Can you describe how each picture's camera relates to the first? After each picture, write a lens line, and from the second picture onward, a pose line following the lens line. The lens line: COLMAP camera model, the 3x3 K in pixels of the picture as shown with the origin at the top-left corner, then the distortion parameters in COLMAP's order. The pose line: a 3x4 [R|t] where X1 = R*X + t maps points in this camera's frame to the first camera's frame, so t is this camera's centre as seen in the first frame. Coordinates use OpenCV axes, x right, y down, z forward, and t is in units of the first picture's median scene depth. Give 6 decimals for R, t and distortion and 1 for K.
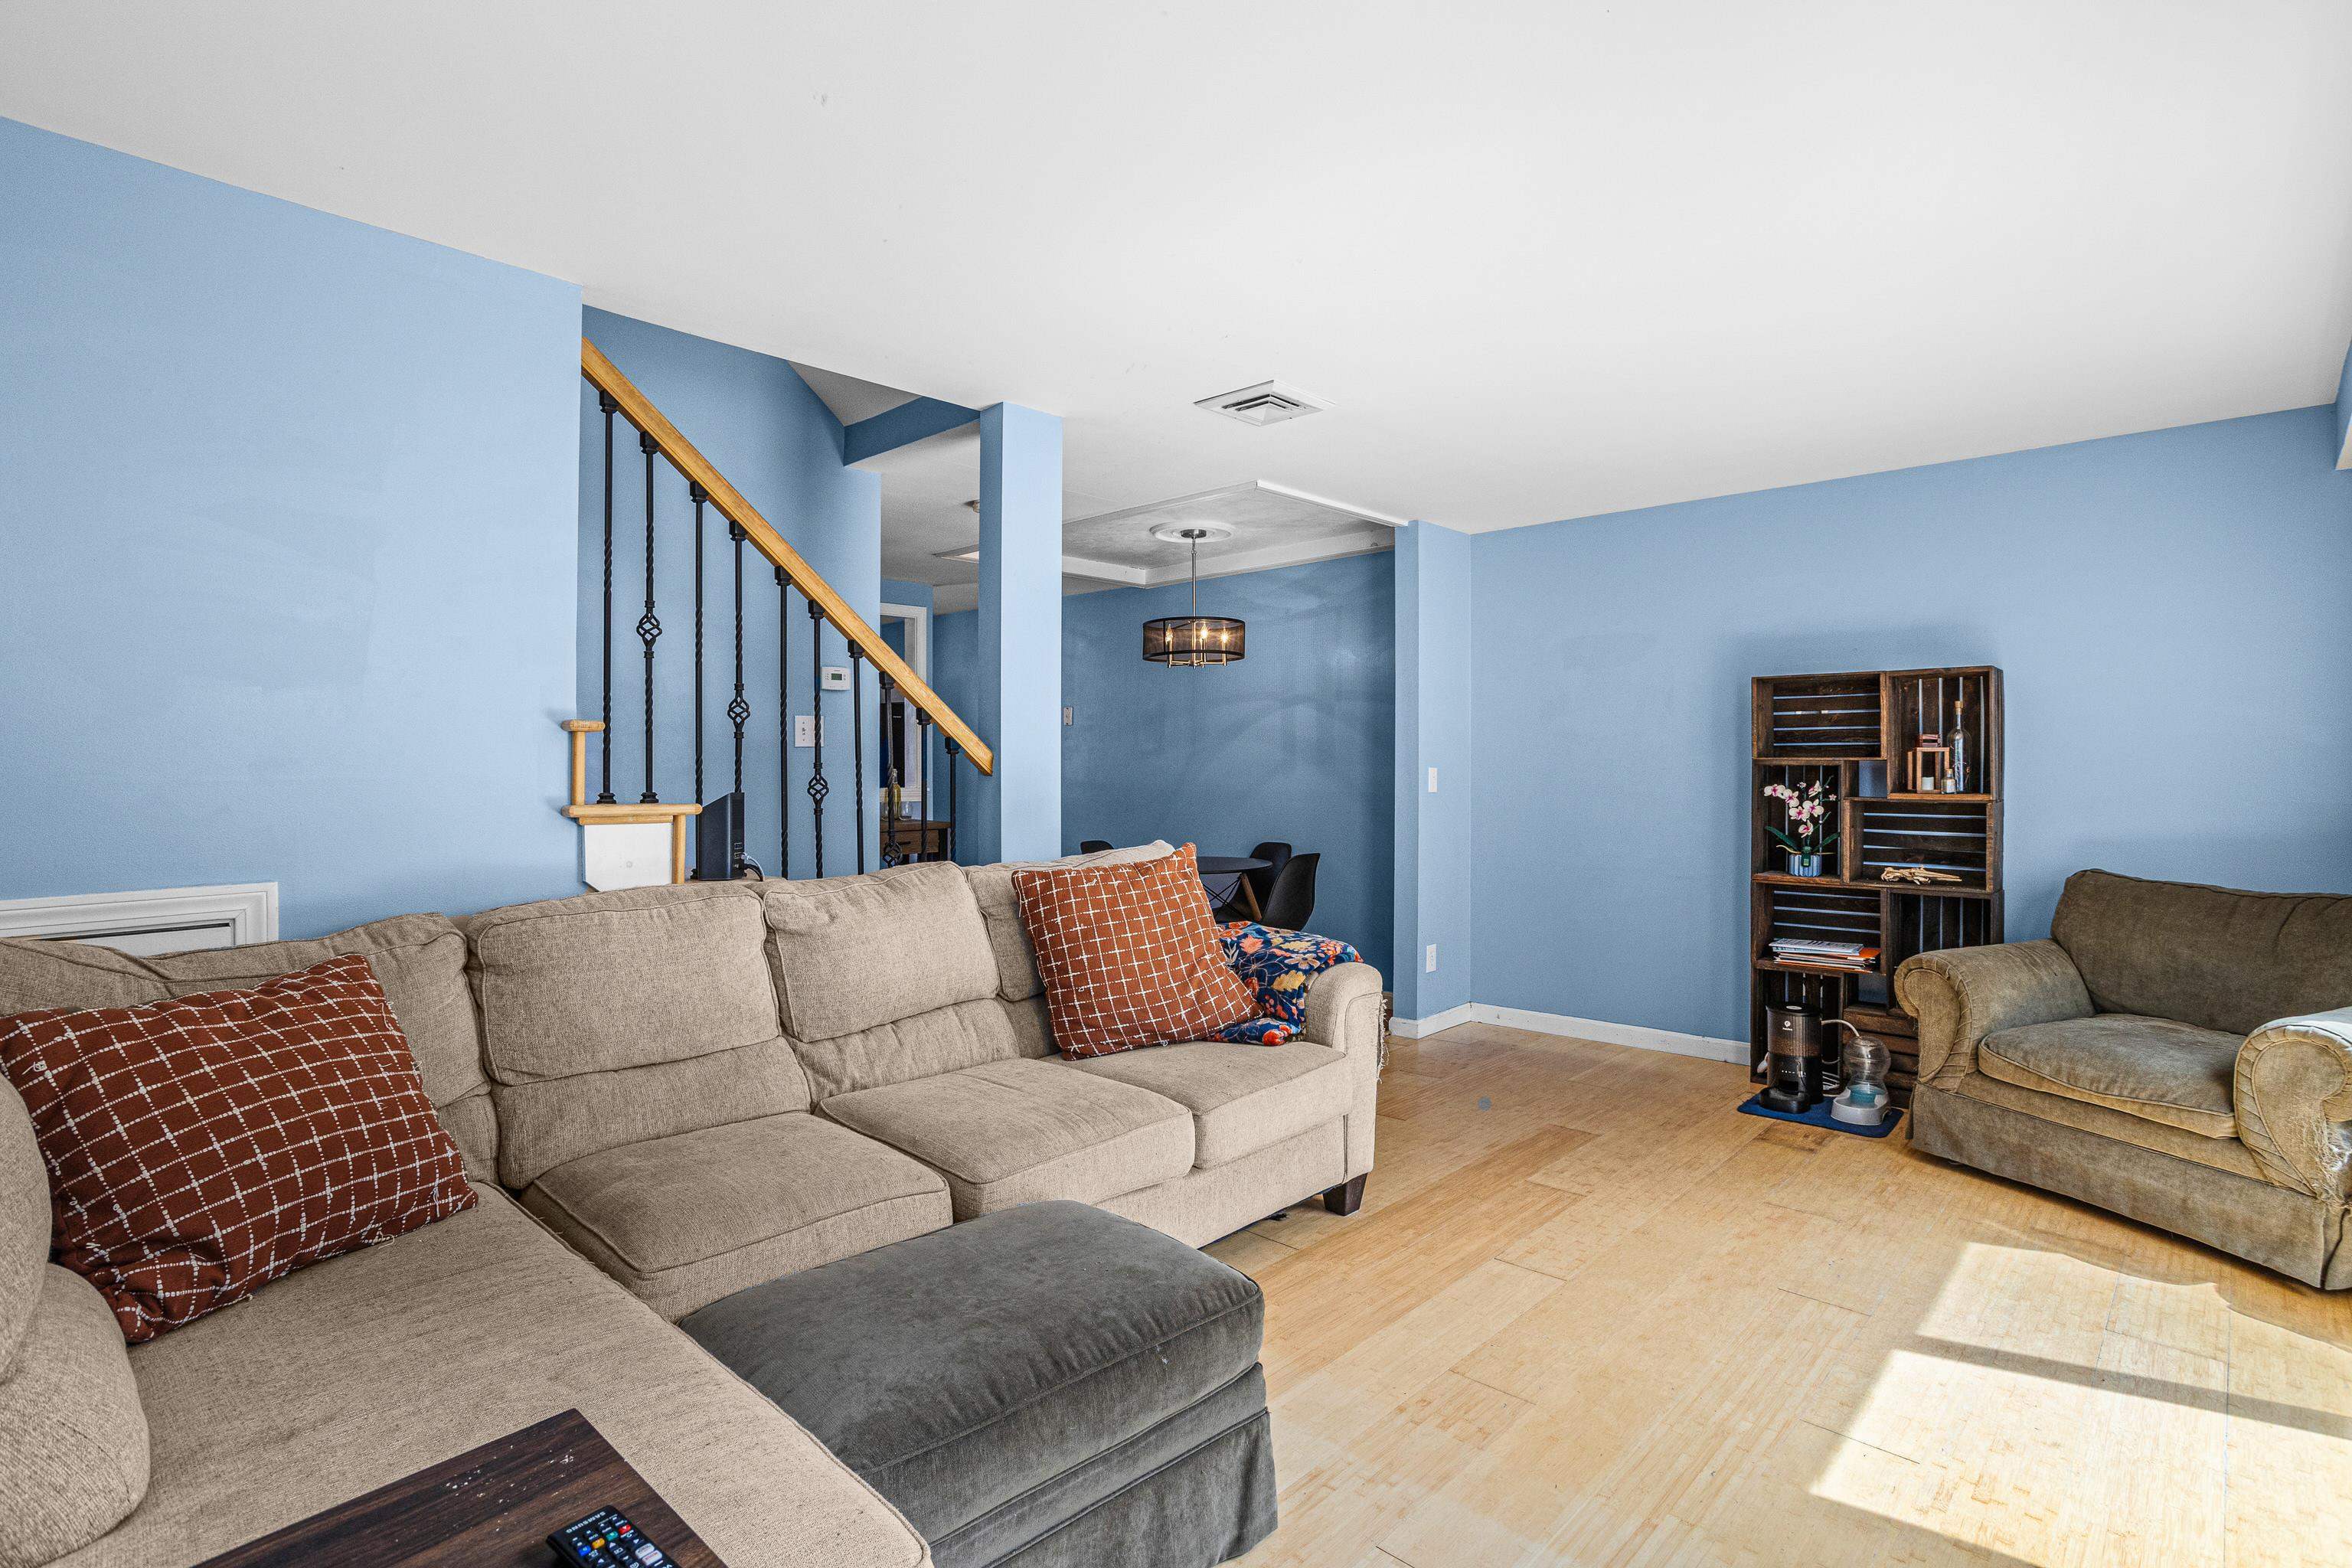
lens RADIAL K [[1146.1, 0, 1190.1], [0, 1146.1, 772.6], [0, 0, 1]] dist [-0.000088, 0.008489]
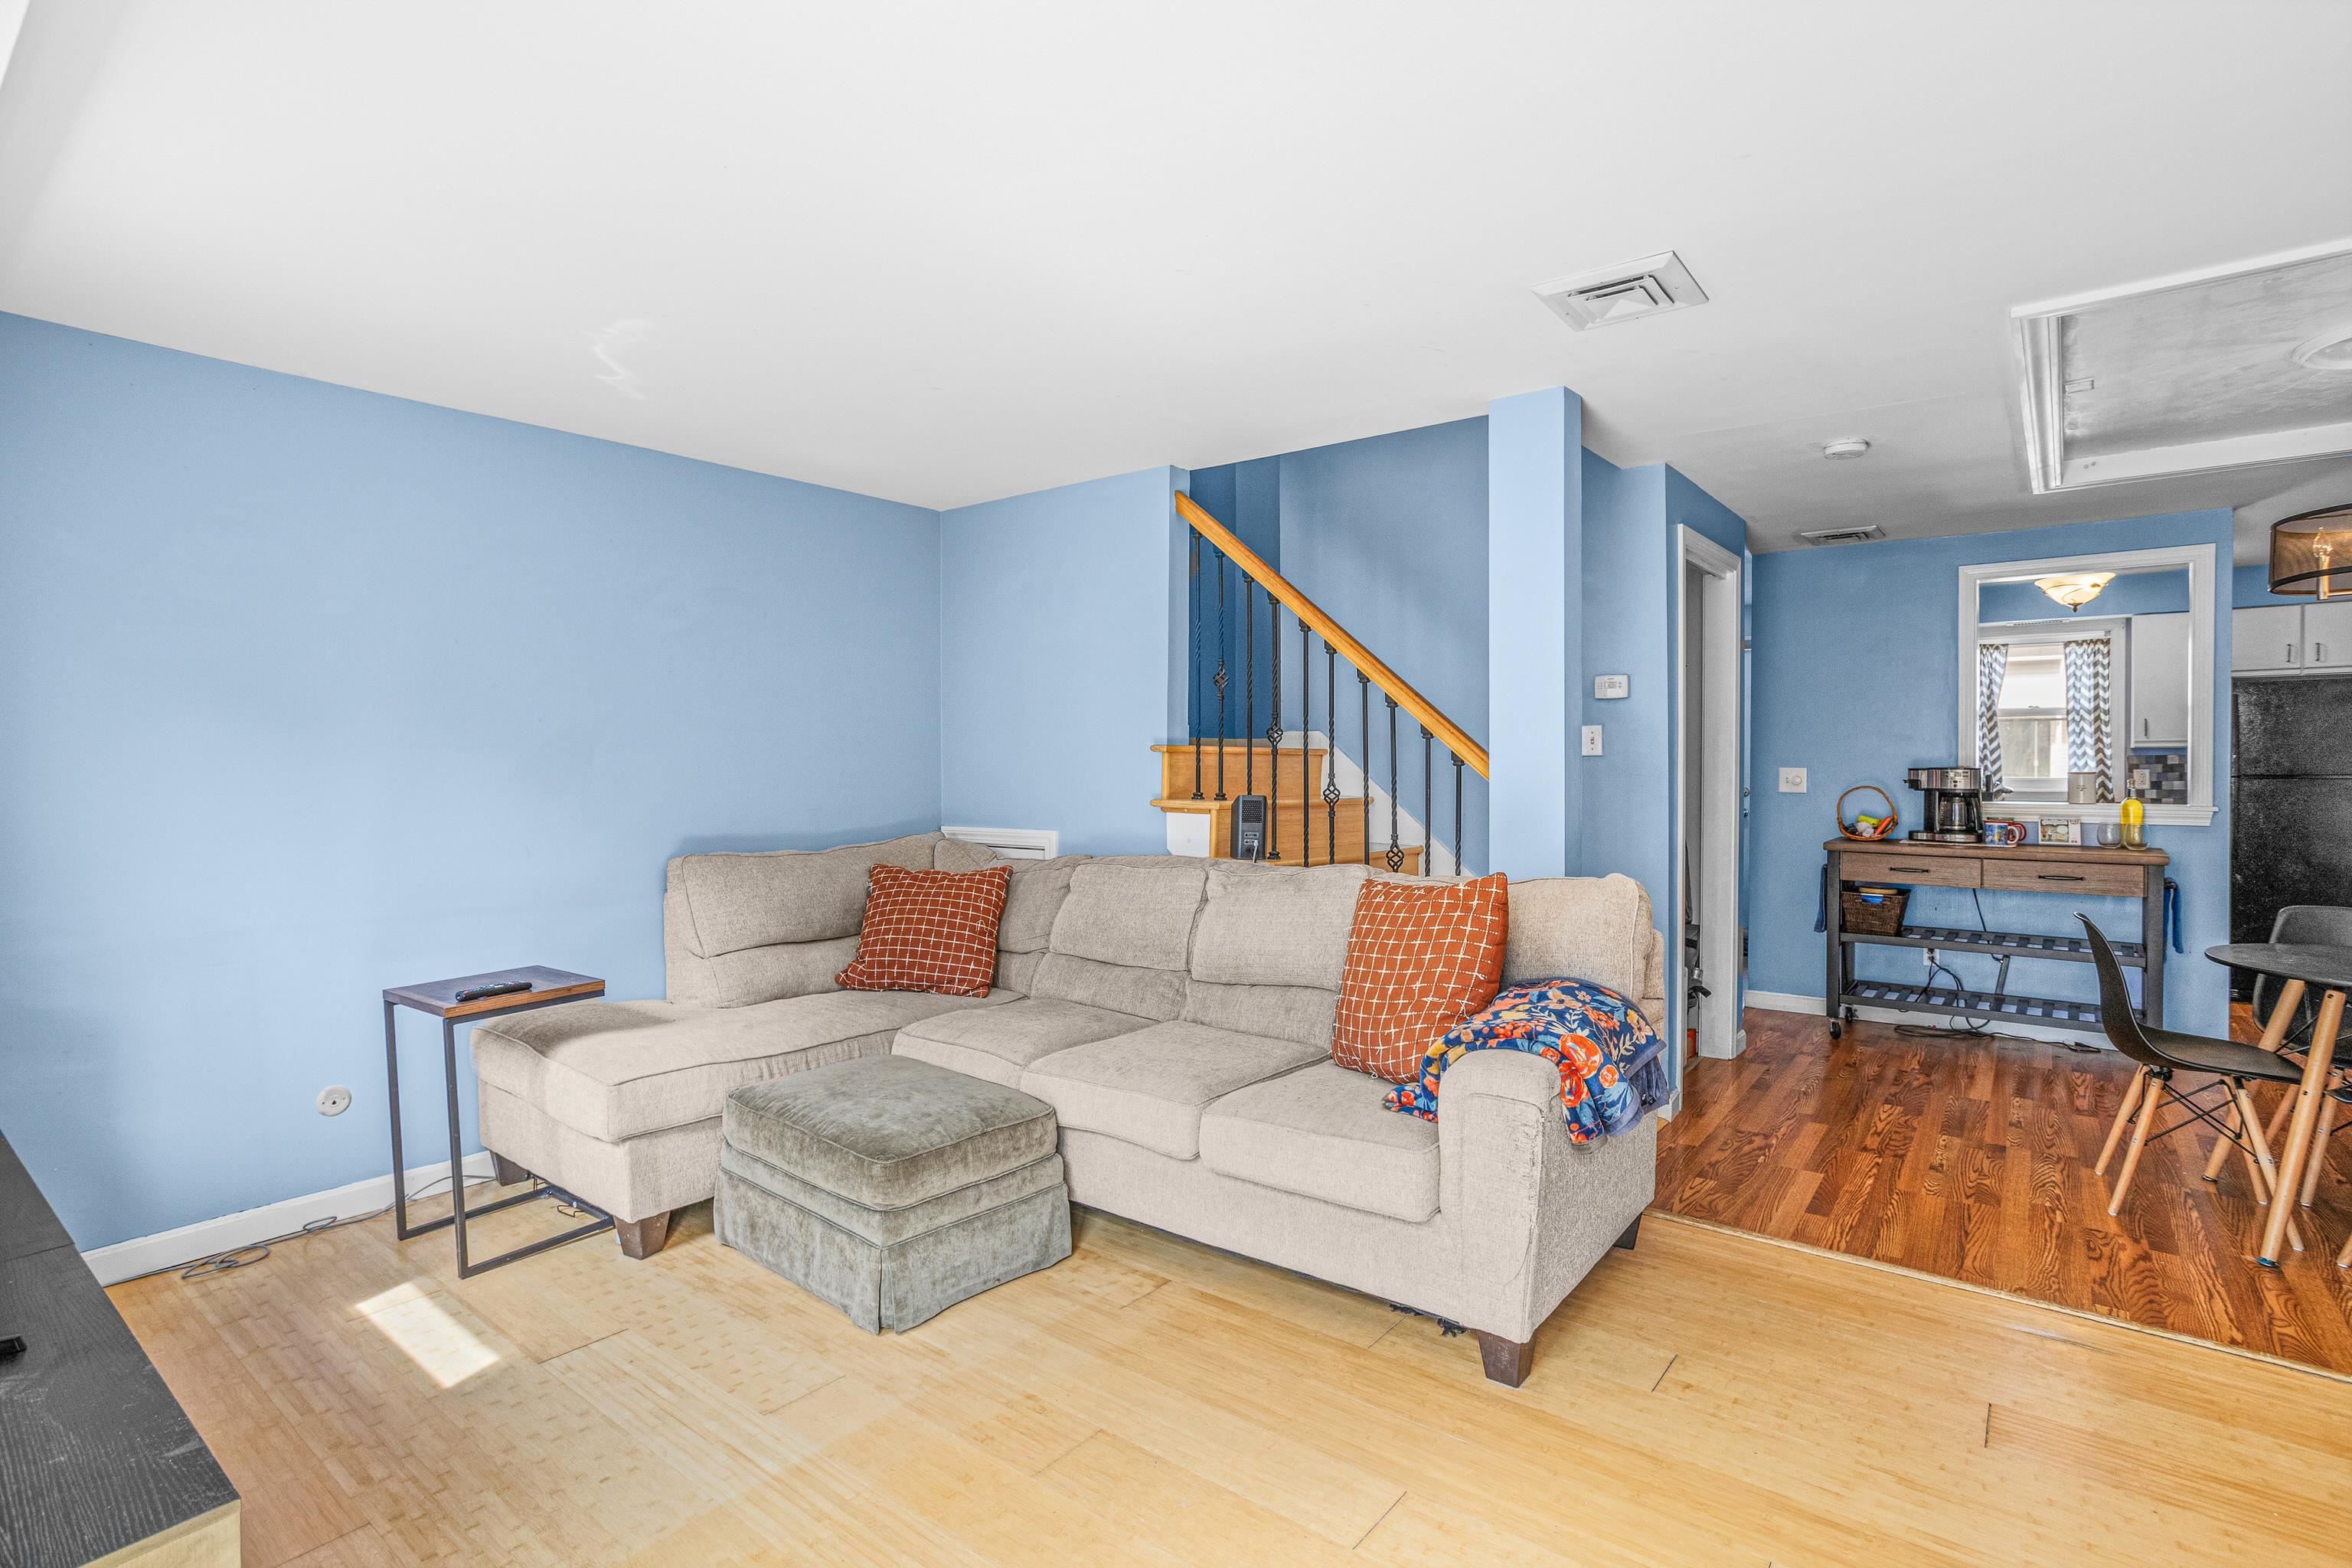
lens RADIAL K [[1146.1, 0, 1188.9], [0, 1146.1, 780.6], [0, 0, 1]] dist [-0.000088, 0.008489]
pose [[0.103980, 0.015096, -0.994465, 1.004269], [-0.010208, 0.999848, 0.014110, -0.019861], [0.994527, 0.008684, 0.104119, 0.840093]]
